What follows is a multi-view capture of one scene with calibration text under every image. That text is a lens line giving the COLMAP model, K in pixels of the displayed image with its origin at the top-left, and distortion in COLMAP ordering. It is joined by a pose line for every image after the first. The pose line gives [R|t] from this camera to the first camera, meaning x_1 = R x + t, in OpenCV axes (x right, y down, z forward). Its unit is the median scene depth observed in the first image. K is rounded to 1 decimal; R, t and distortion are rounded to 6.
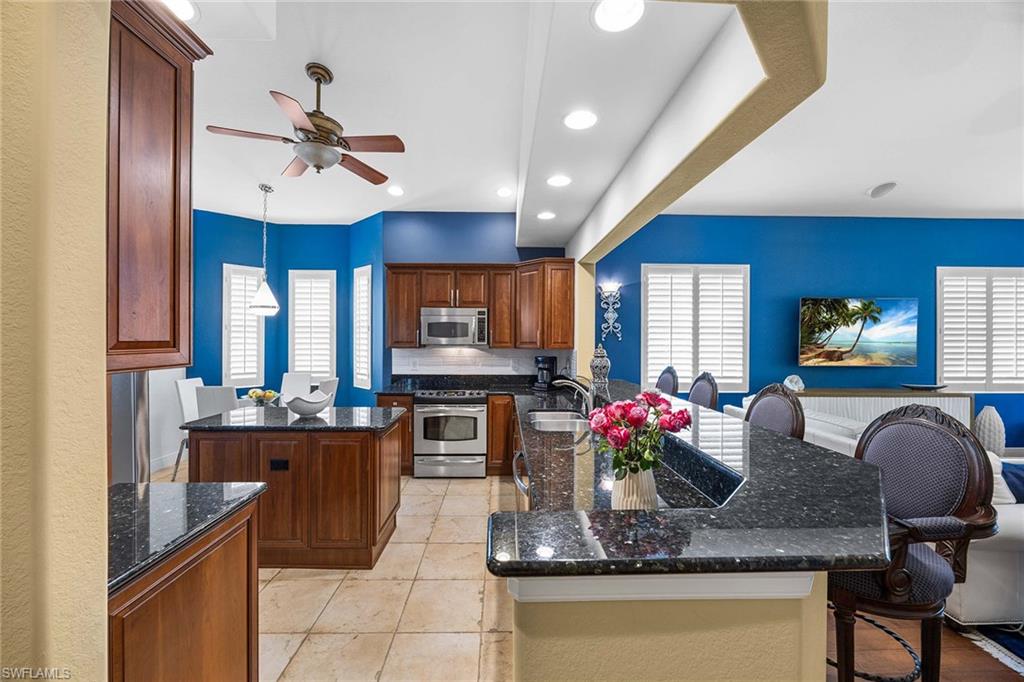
lens RADIAL K [[386.9, 0, 511.1], [0, 386.9, 339.8], [0, 0, 1]] dist [-0.001511, 0.000433]
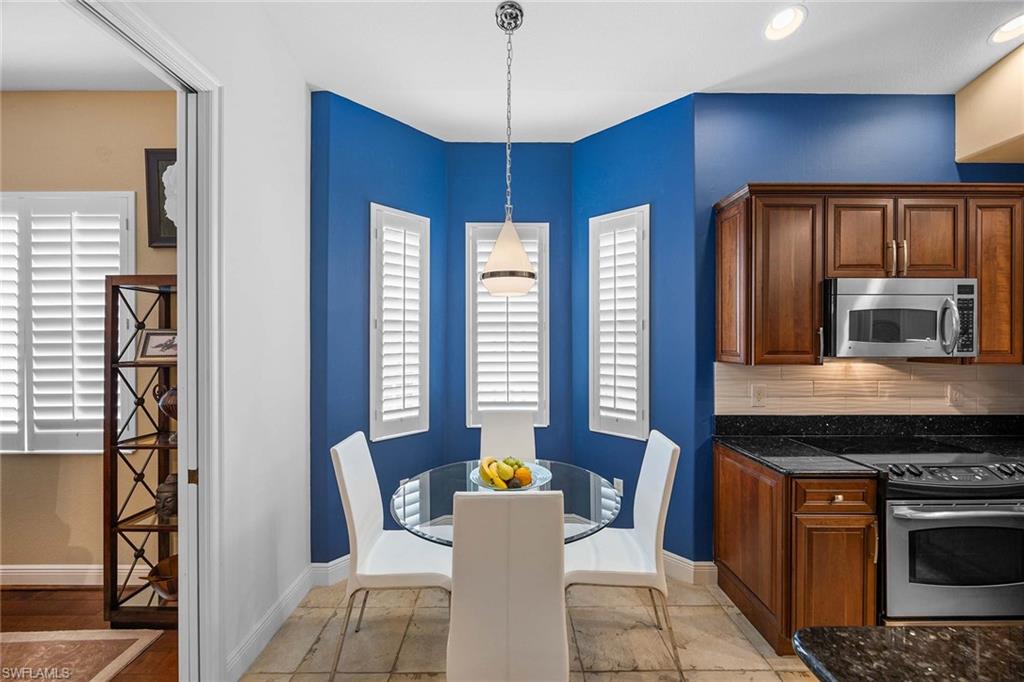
lens RADIAL K [[386.9, 0, 511.1], [0, 386.9, 339.8], [0, 0, 1]] dist [-0.001511, 0.000433]
pose [[0.999934, -0.003726, -0.010880, -0.569282], [0.003668, 0.999979, -0.005353, -0.007307], [0.010899, 0.005313, 0.999926, 0.493232]]
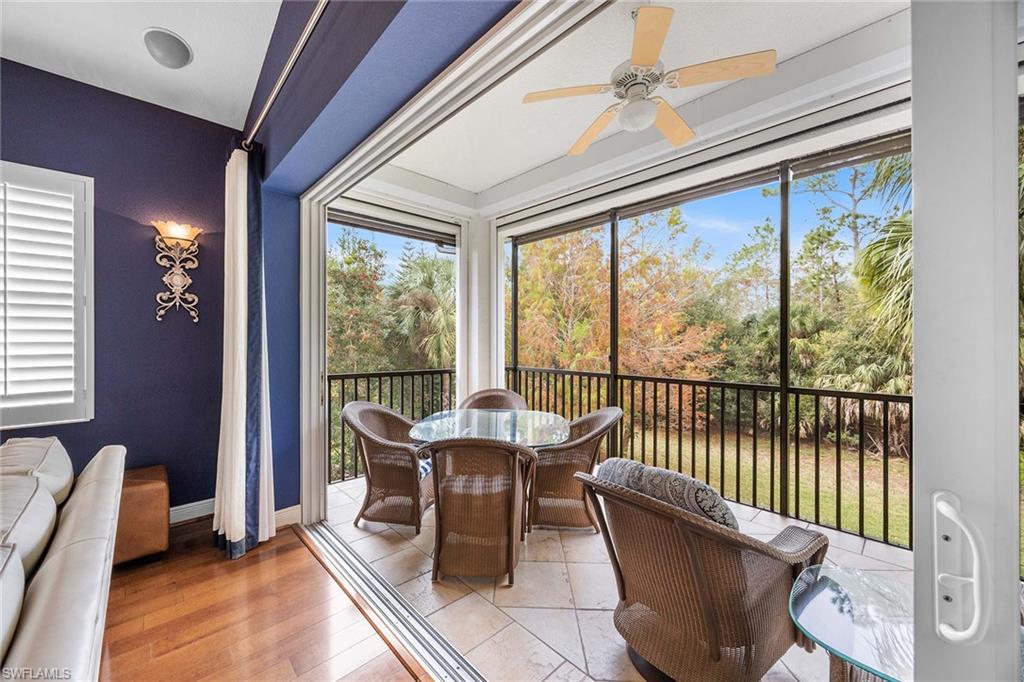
lens RADIAL K [[386.9, 0, 511.1], [0, 386.9, 339.8], [0, 0, 1]] dist [-0.001511, 0.000433]
pose [[0.737412, -0.006409, 0.675413, 1.488770], [0.005421, 0.999979, 0.003570, 0.032815], [-0.675422, 0.001029, 0.737431, 0.246983]]
